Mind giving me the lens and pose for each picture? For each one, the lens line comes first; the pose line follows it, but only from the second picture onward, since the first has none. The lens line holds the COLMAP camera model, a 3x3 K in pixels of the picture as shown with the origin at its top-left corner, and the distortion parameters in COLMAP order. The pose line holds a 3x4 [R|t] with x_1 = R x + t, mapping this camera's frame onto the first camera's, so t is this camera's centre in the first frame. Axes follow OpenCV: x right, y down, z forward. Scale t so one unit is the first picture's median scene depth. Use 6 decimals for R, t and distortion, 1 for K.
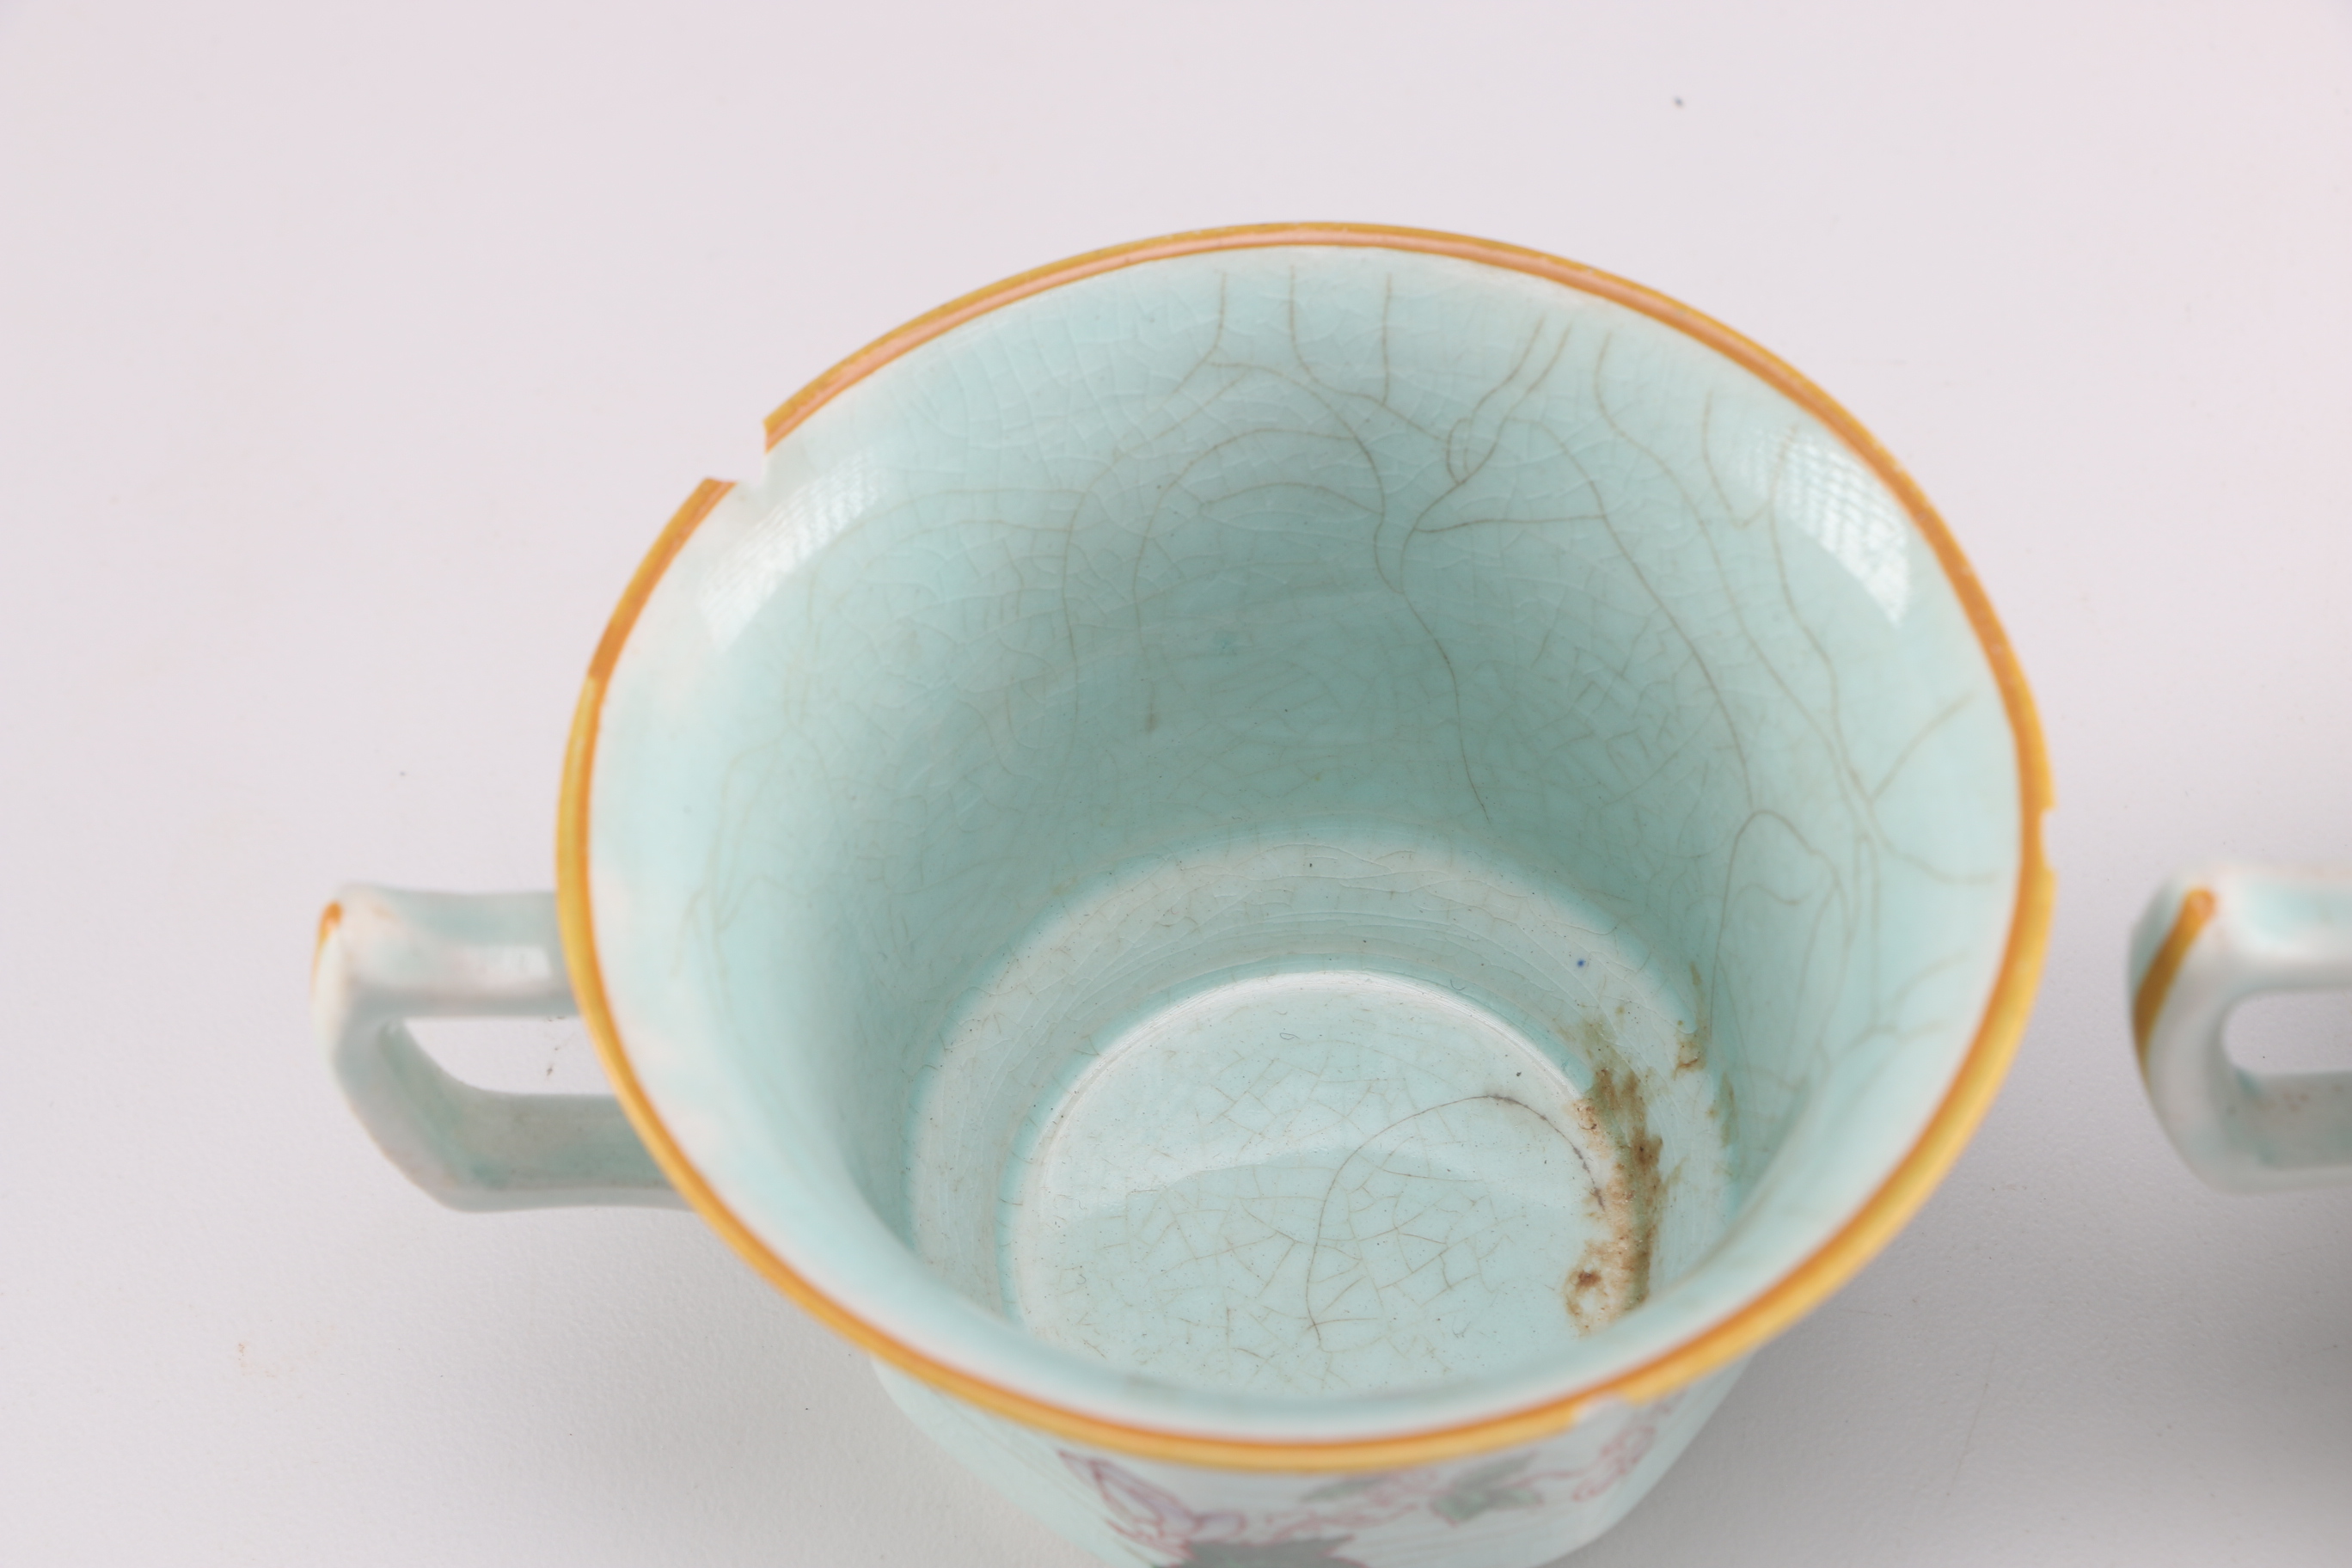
lens RADIAL K [[6086.4, 0, 1176.0], [0, 6086.4, 784.0], [0, 0, 1]] dist [0.057718, 1.400905]
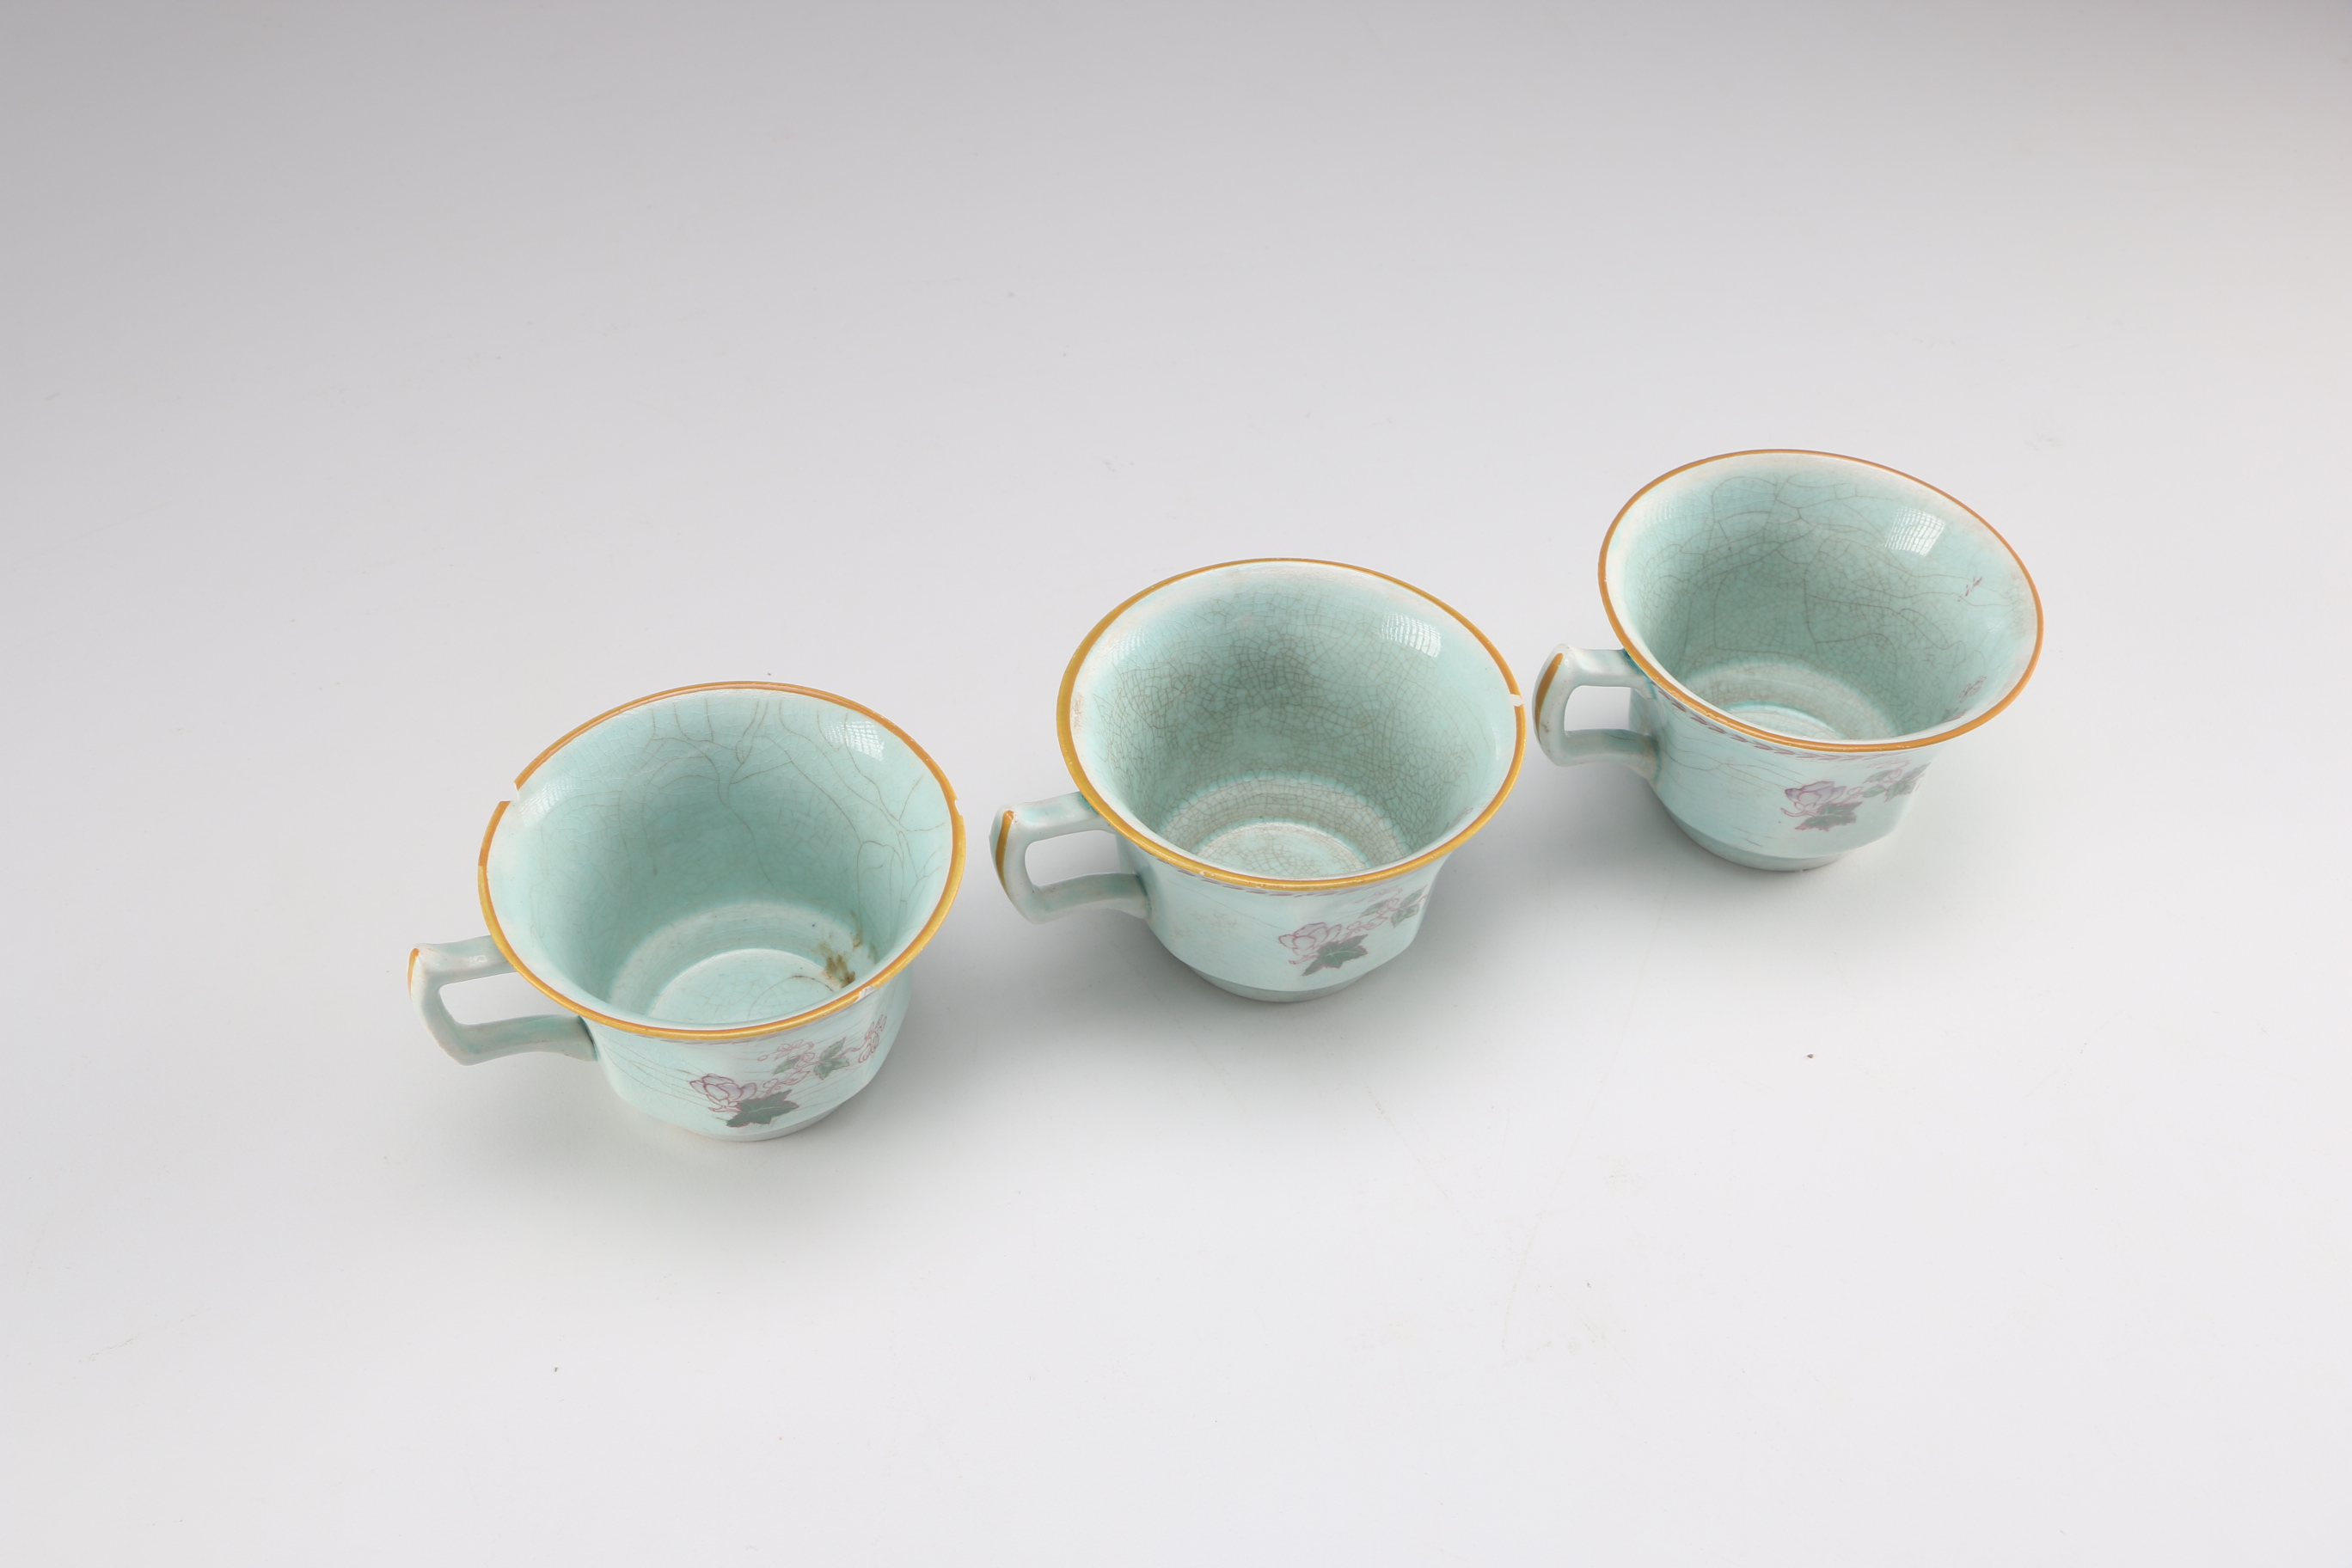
lens RADIAL K [[2999.9, 0, 1176.0], [0, 2999.9, 784.0], [0, 0, 1]] dist [-0.015878, 0.001271]
pose [[0.942410, -0.204033, 0.265018, -0.150793], [0.249095, 0.956940, -0.149053, 0.241731], [-0.223195, 0.206484, 0.952653, -0.482103]]
